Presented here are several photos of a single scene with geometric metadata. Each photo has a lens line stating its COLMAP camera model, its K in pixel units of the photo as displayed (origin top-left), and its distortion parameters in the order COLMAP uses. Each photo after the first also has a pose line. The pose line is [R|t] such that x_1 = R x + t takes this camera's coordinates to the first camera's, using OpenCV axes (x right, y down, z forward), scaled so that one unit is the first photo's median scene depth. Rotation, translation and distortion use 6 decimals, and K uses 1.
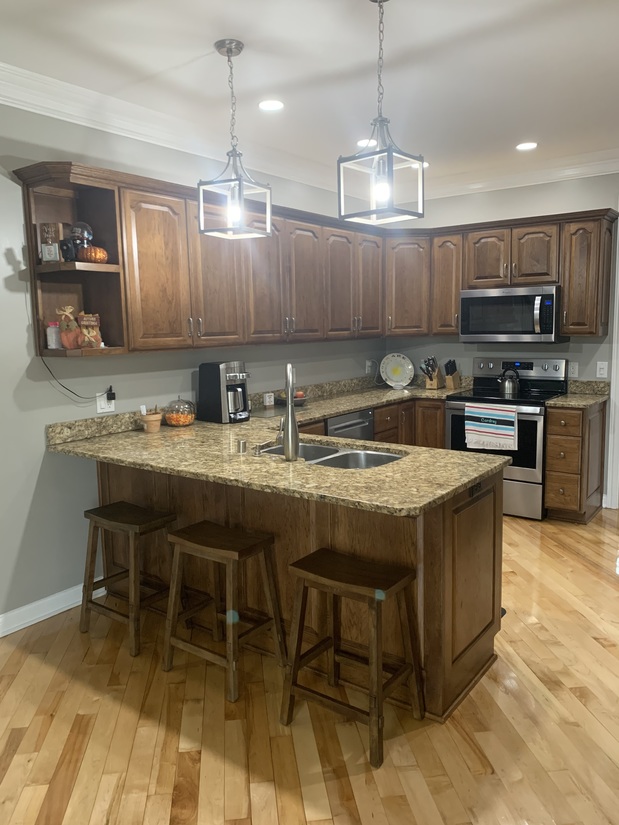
lens RADIAL K [[632.0, 0, 309.5], [0, 632.0, 412.5], [0, 0, 1]] dist [0.073382, -0.125389]
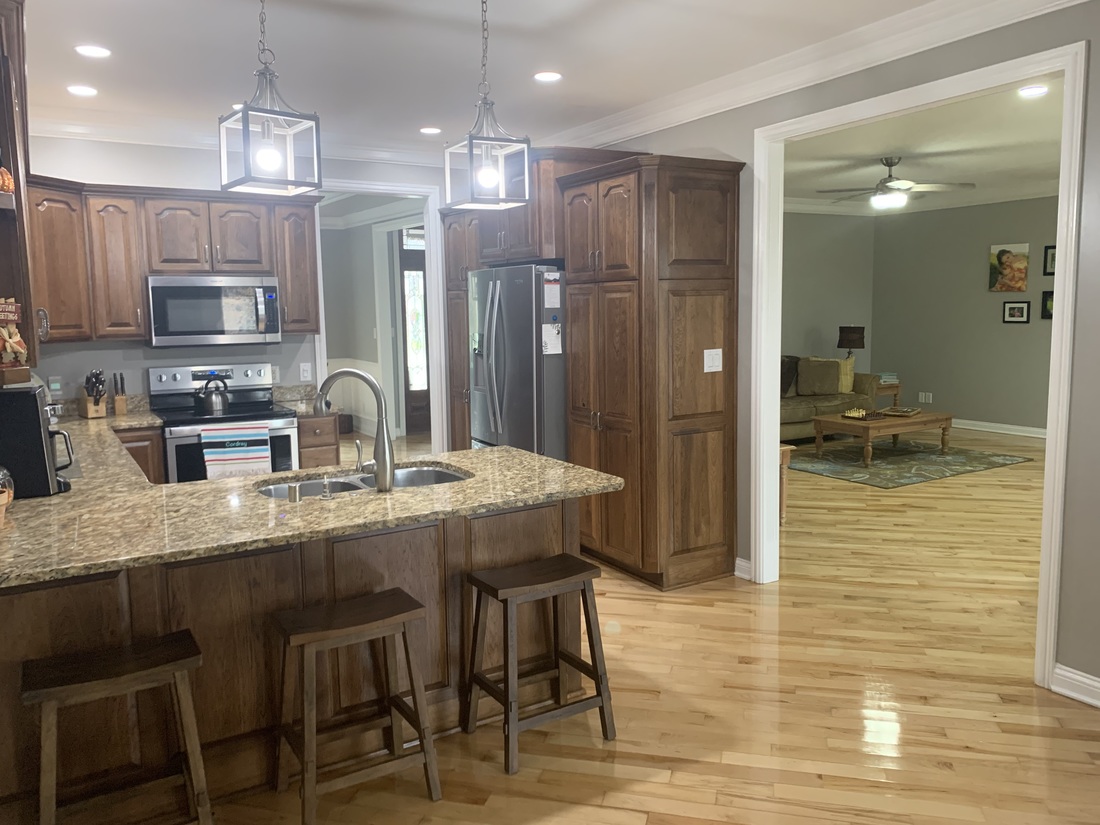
lens RADIAL K [[842.7, 0, 550.0], [0, 842.7, 412.5], [0, 0, 1]] dist [0.073382, -0.125389]
pose [[0.387794, -0.104883, 0.915759, -0.525842], [0.140927, 0.988571, 0.053544, -0.026973], [-0.910909, 0.108291, 0.398143, 0.225039]]
